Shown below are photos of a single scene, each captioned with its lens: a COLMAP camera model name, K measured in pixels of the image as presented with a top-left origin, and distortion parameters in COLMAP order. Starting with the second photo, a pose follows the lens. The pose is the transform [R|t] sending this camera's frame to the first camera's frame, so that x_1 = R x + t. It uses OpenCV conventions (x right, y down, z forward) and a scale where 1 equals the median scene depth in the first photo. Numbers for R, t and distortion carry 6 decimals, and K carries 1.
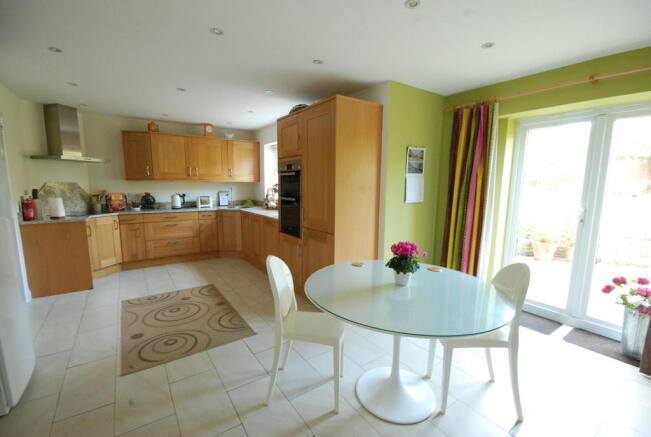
lens RADIAL K [[288.6, 0, 326.6], [0, 288.6, 221.4], [0, 0, 1]] dist [0.000152, -0.000051]
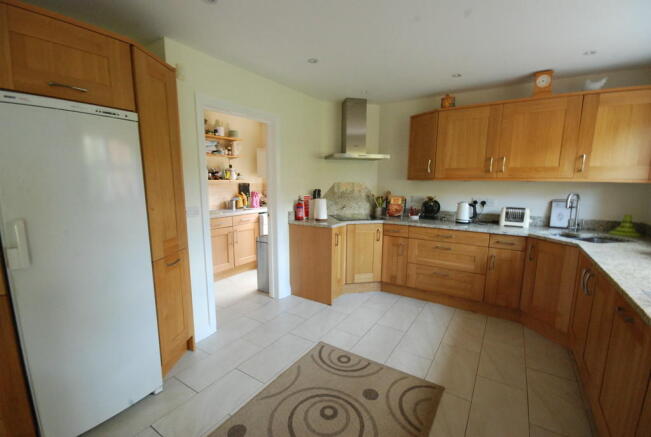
lens RADIAL K [[285.7, 0, 324.3], [0, 285.7, 225.3], [0, 0, 1]] dist [-0.010810, 0.000106]
pose [[0.368496, 0.139903, -0.919042, -0.049454], [-0.123300, 0.987232, 0.100845, -0.071987], [0.921416, 0.076157, 0.381041, 0.515337]]
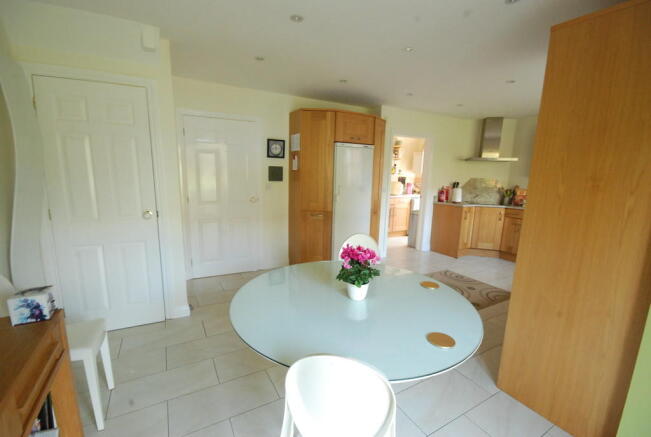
lens RADIAL K [[285.7, 0, 324.3], [0, 285.7, 225.3], [0, 0, 1]] dist [-0.010810, 0.000106]
pose [[-0.106591, 0.167822, -0.980038, 0.407252], [-0.154430, 0.970898, 0.183053, -0.046822], [0.982237, 0.170859, -0.077572, 0.388928]]
